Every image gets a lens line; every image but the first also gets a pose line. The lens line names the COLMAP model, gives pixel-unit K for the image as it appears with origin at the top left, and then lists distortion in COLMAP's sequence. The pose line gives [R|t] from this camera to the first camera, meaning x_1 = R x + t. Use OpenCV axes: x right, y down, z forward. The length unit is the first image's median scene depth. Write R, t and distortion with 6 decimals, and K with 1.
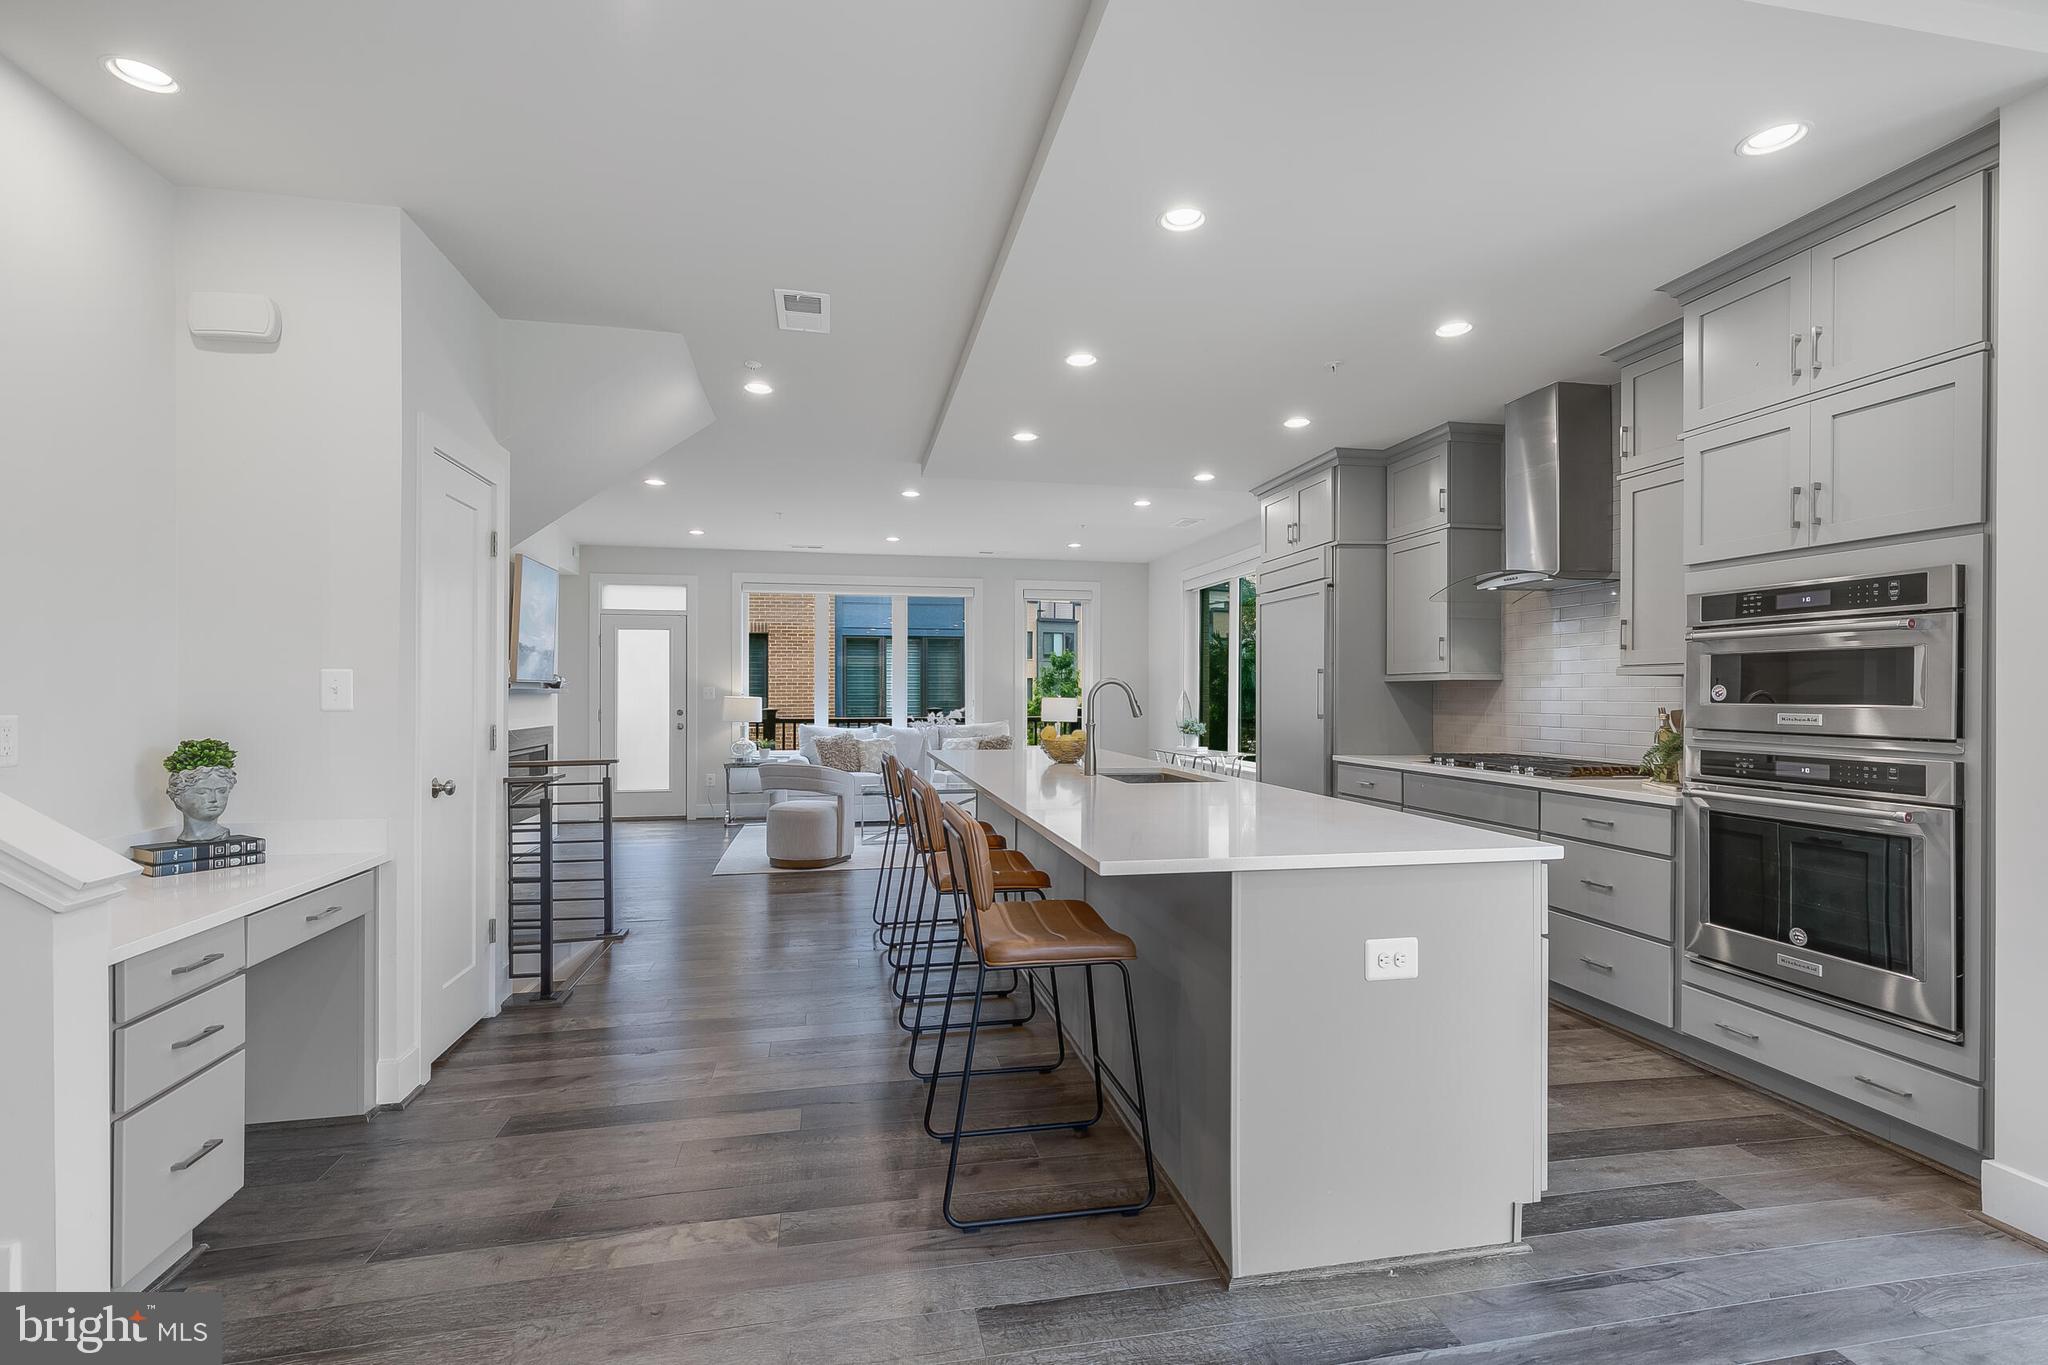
lens RADIAL K [[926.7, 0, 1017.3], [0, 926.7, 694.2], [0, 0, 1]] dist [0.008536, -0.002138]
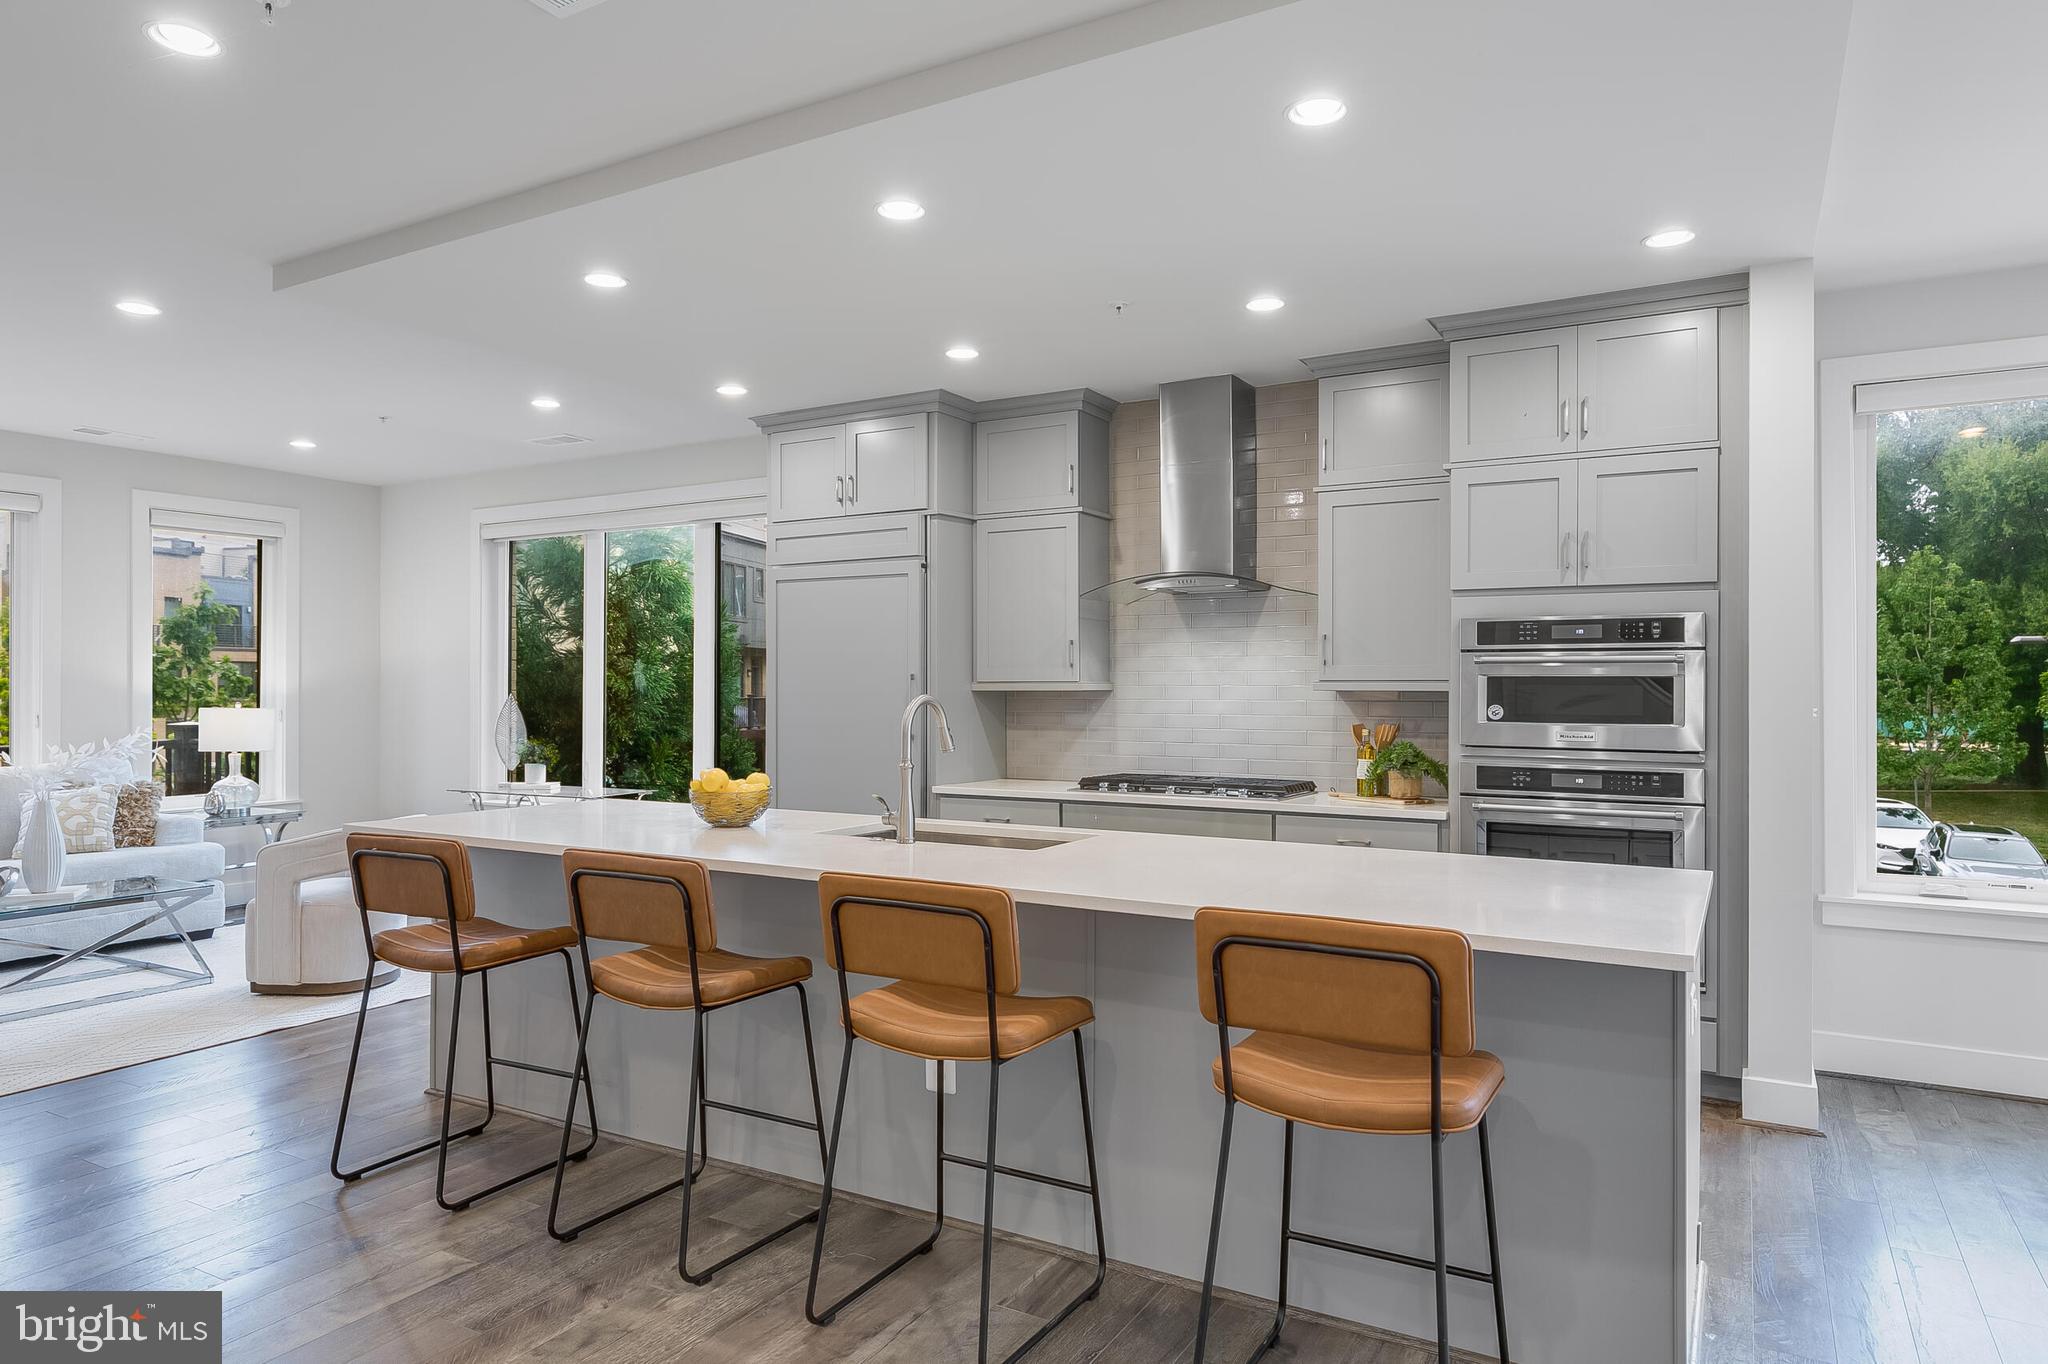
lens RADIAL K [[1267.8, 0, 1022.2], [0, 1267.8, 676.1], [0, 0, 1]] dist [0.010255, -0.002085]
pose [[0.662578, 0.005584, 0.748972, -0.478794], [-0.000067, 0.999973, -0.007397, -0.021756], [-0.748993, 0.004851, 0.662560, 0.294787]]
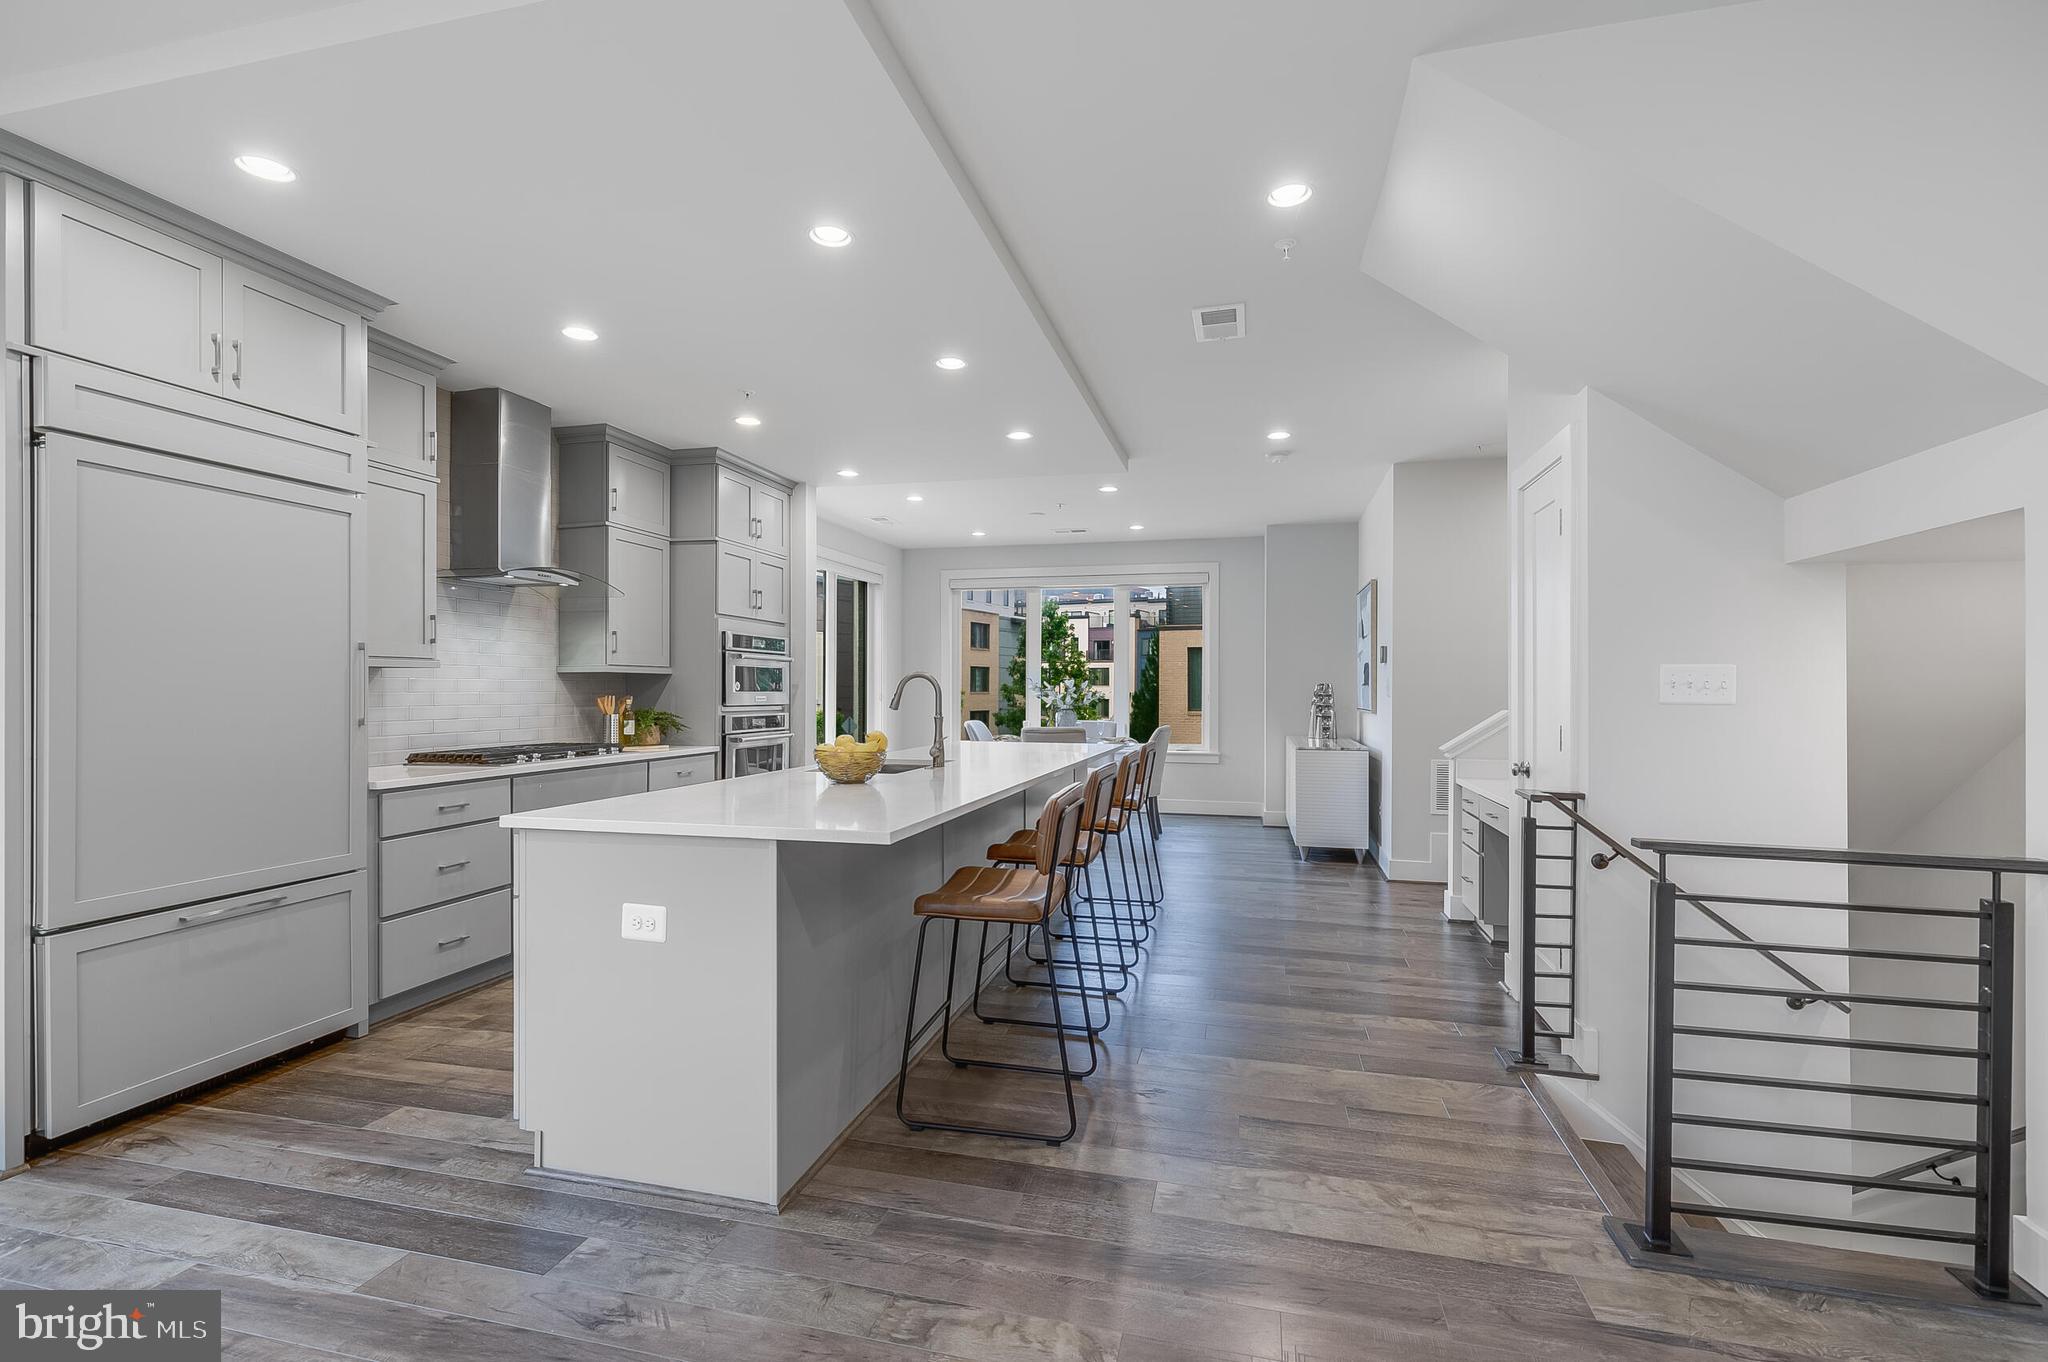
lens RADIAL K [[926.7, 0, 1021.1], [0, 926.7, 687.8], [0, 0, 1]] dist [0.008536, -0.002138]
pose [[-0.902584, -0.002792, 0.430504, -0.391356], [-0.003427, 0.999994, -0.000699, 0.001125], [-0.430500, -0.002106, -0.902588, 1.658324]]
